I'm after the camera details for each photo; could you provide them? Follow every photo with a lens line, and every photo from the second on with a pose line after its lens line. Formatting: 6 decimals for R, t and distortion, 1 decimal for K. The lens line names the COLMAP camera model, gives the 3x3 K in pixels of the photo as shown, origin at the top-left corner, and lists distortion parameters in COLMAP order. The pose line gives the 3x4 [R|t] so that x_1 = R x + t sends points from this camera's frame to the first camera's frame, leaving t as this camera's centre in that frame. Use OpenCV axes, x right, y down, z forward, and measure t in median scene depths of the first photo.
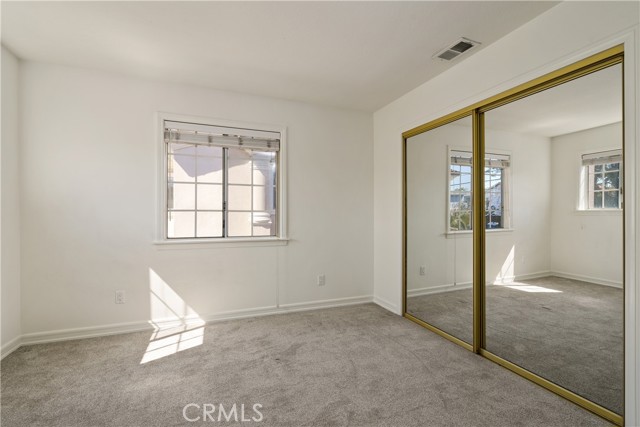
lens RADIAL K [[291.2, 0, 320.0], [0, 291.2, 213.7], [0, 0, 1]] dist [-0.008238, 0.002793]
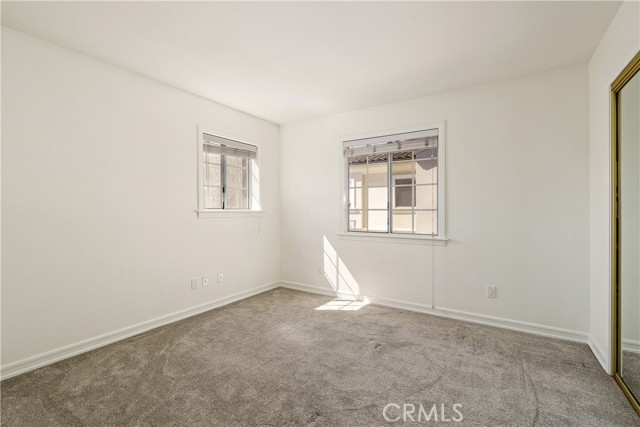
lens RADIAL K [[291.2, 0, 320.8], [0, 291.2, 211.9], [0, 0, 1]] dist [-0.008238, 0.002793]
pose [[0.582103, 0.001753, -0.813113, 0.469870], [-0.002510, 0.999997, 0.000360, -0.000842], [0.813111, 0.001831, 0.582106, 0.138301]]
